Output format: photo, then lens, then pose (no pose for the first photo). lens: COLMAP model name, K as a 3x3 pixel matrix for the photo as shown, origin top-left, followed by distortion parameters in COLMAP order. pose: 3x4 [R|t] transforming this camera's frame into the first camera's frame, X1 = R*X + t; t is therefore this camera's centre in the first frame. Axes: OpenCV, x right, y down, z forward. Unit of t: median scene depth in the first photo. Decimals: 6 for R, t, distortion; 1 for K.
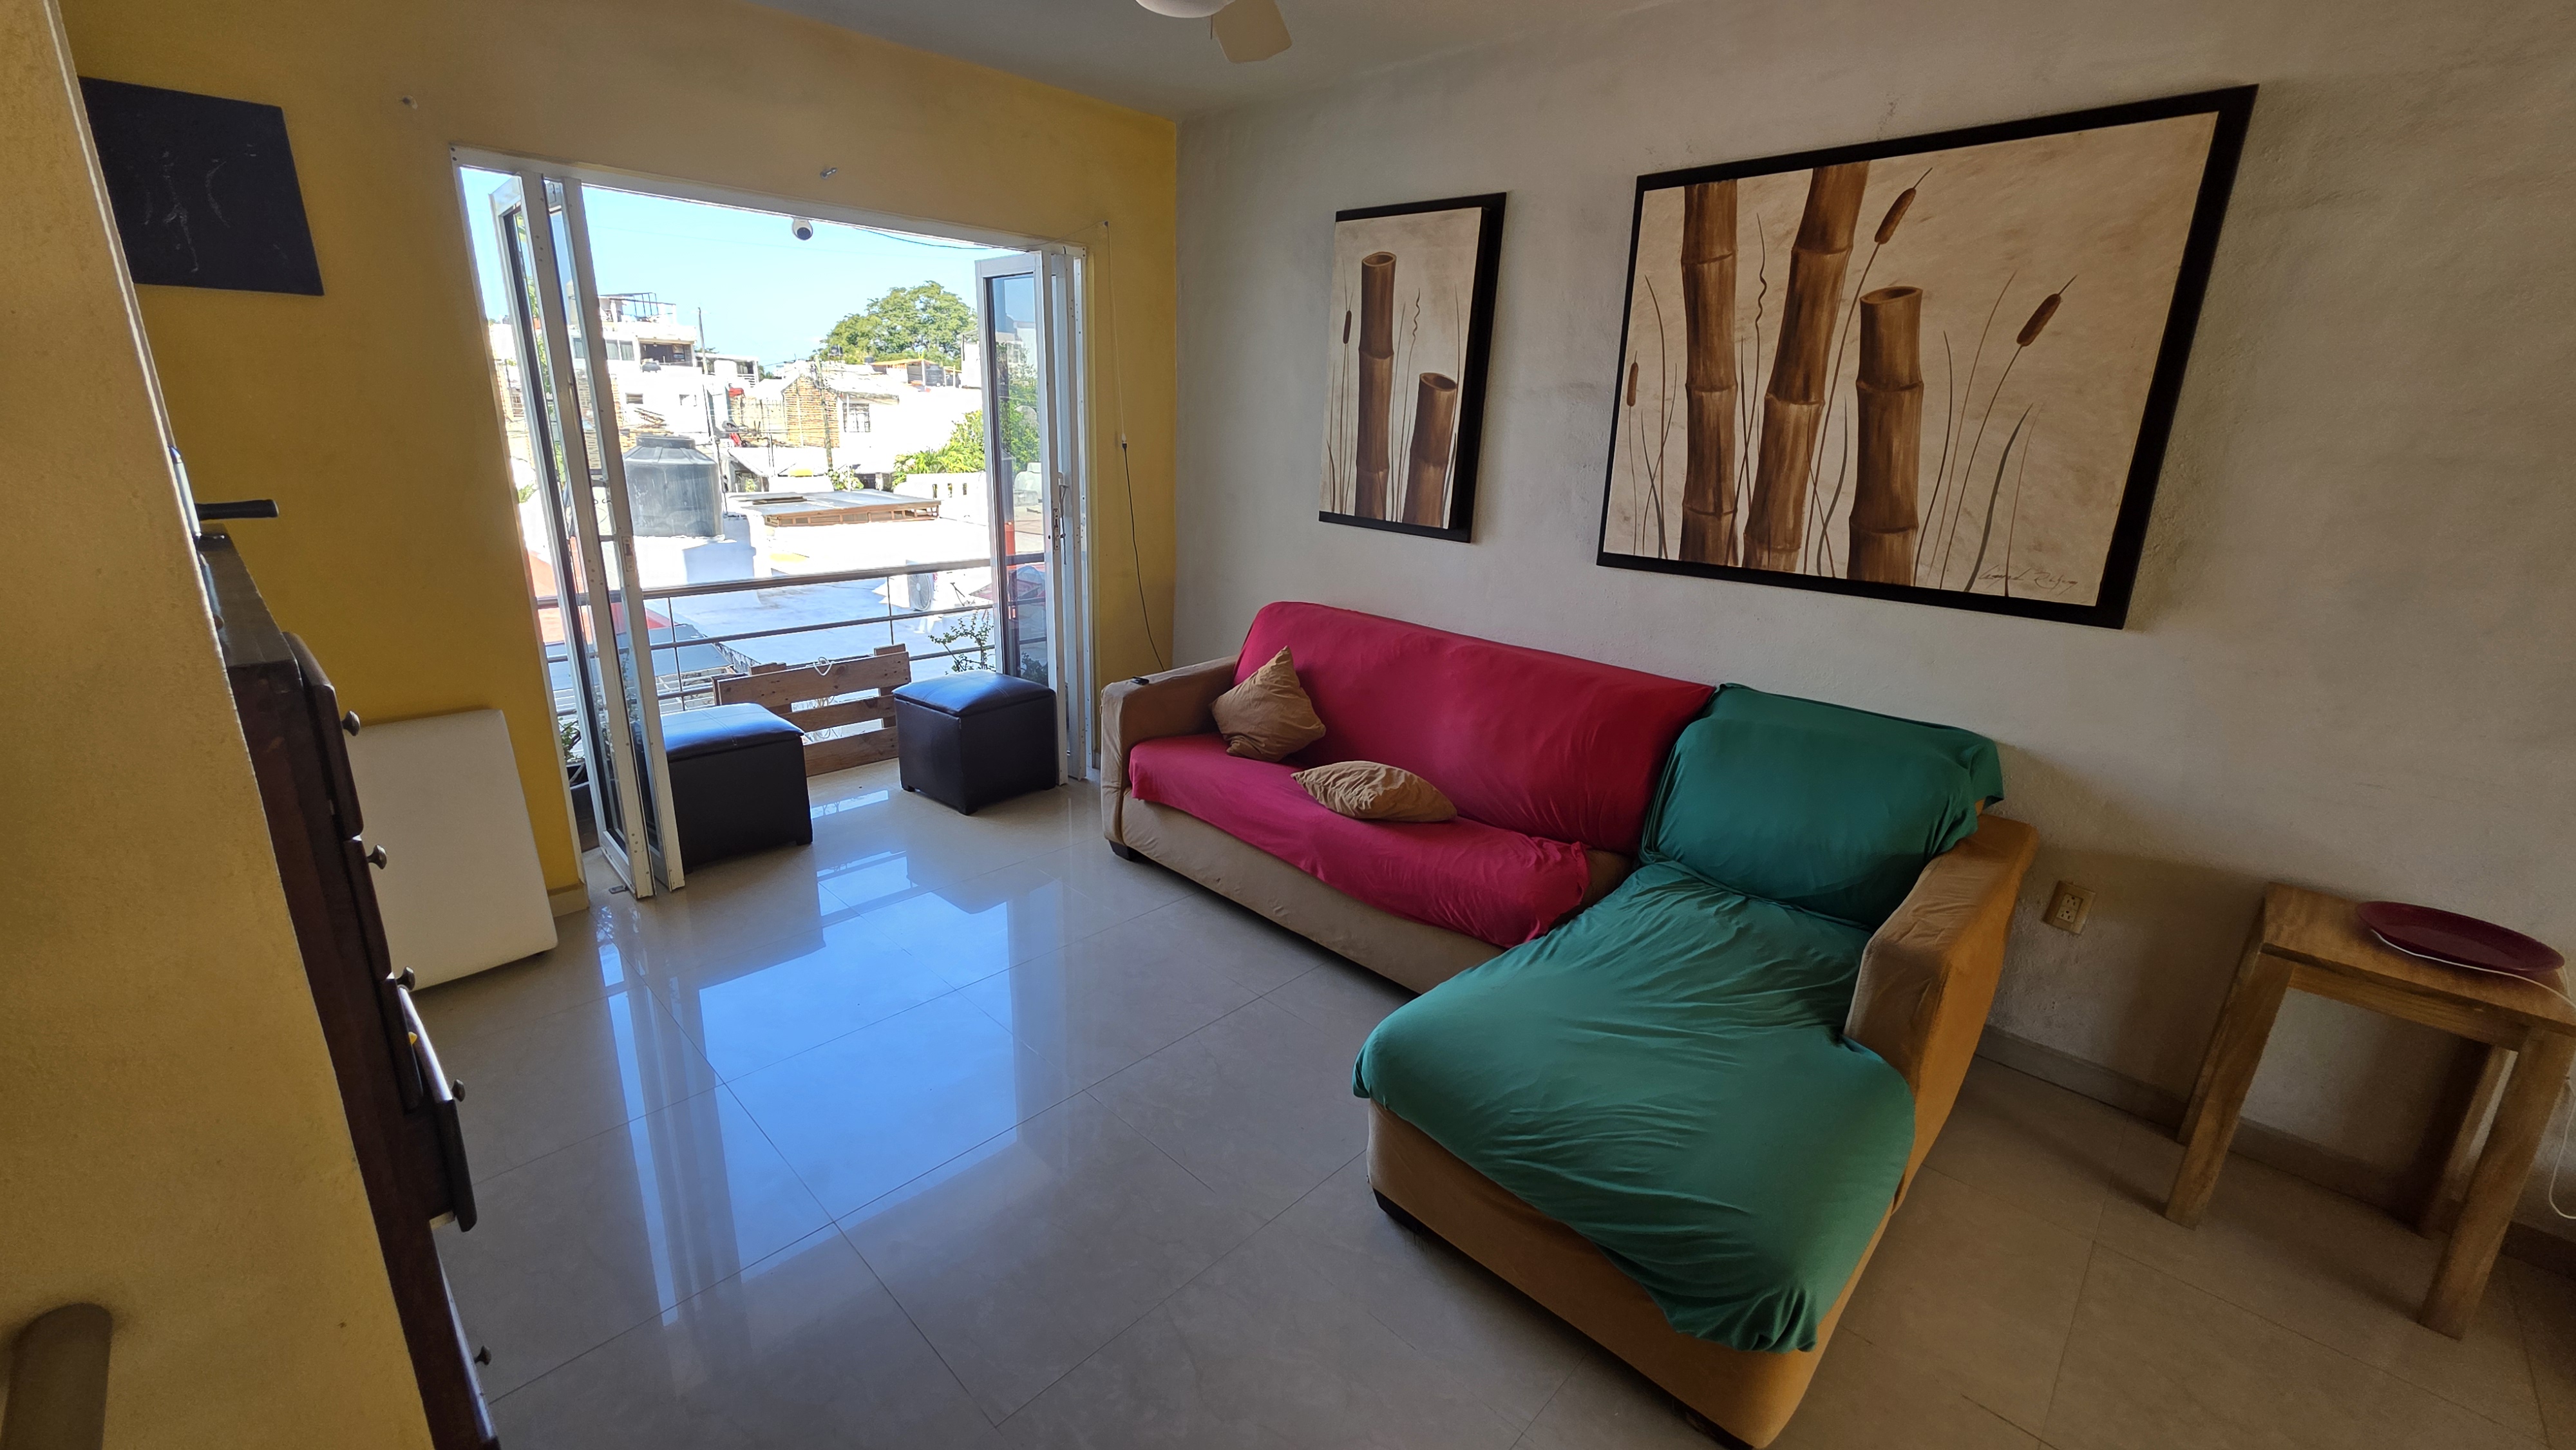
lens RADIAL K [[1028.2, 0, 1279.0], [0, 1028.2, 716.1], [0, 0, 1]] dist [0.002883, 0.002210]
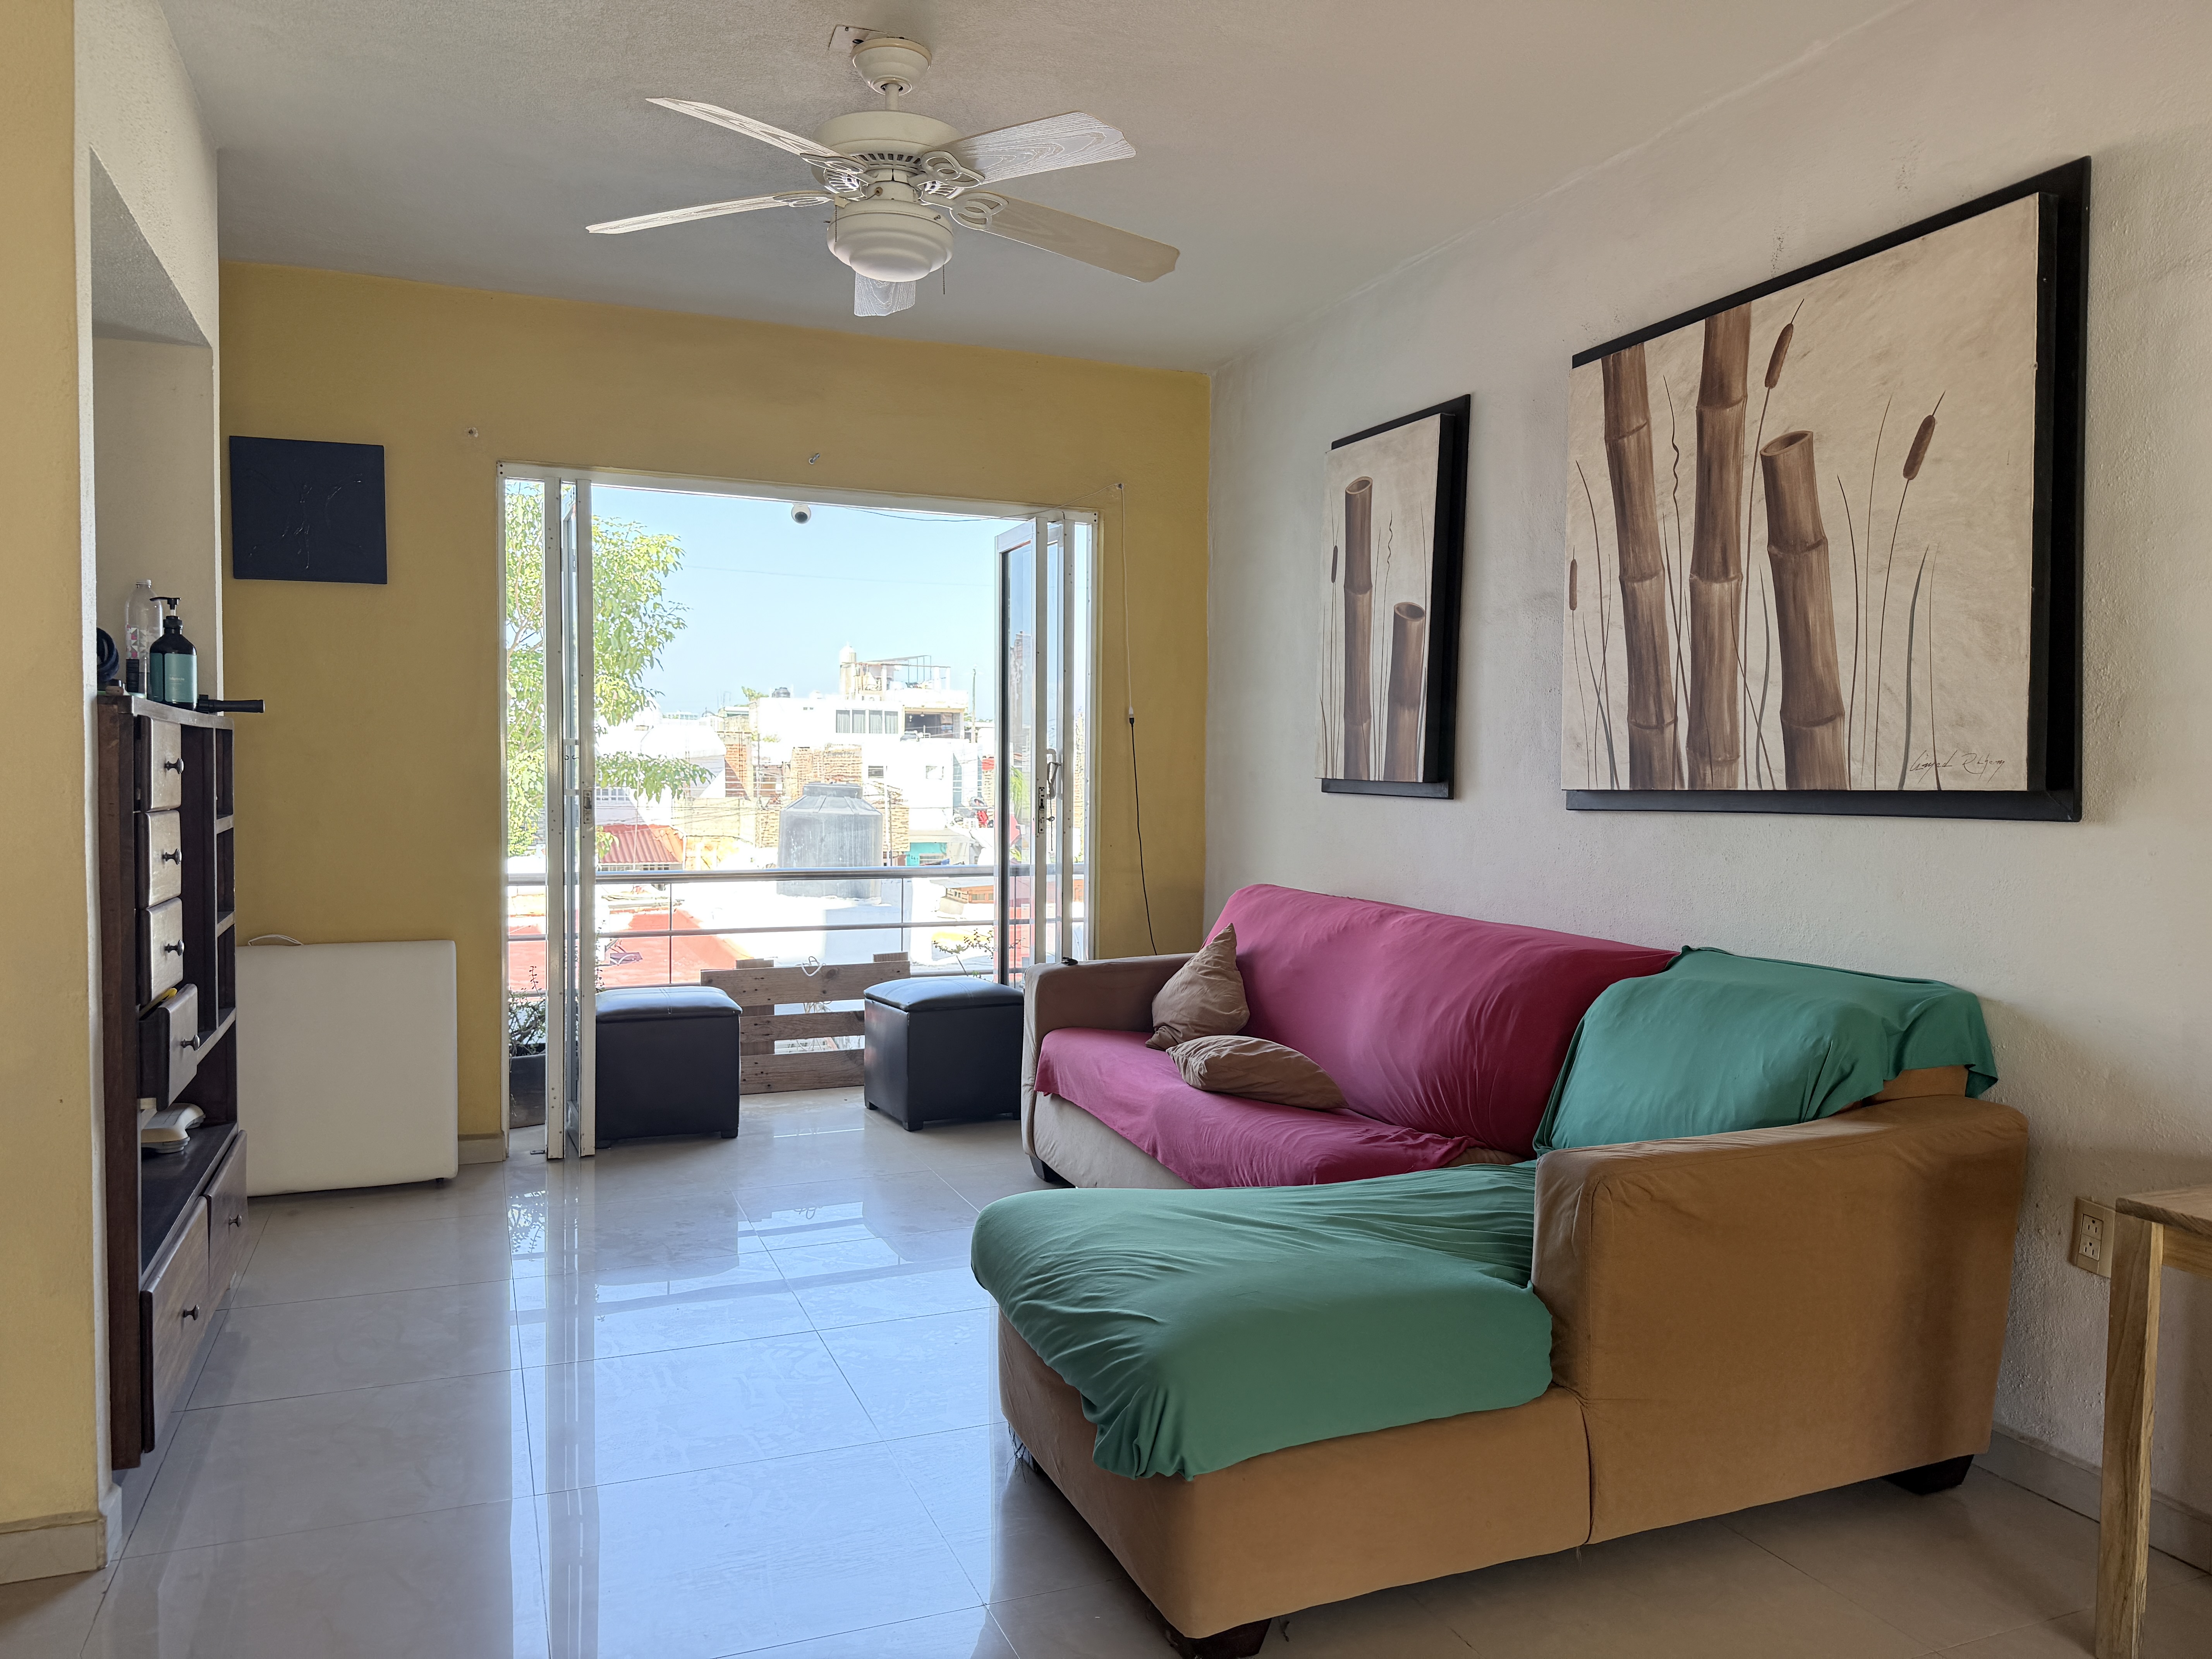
lens RADIAL K [[1551.9, 0, 1103.0], [0, 1551.9, 834.3], [0, 0, 1]] dist [0.048349, -0.049147]
pose [[0.915640, -0.008414, -0.401912, 0.511178], [-0.094523, 0.967244, -0.235593, 0.203862], [0.390729, 0.253708, 0.884852, -0.202740]]
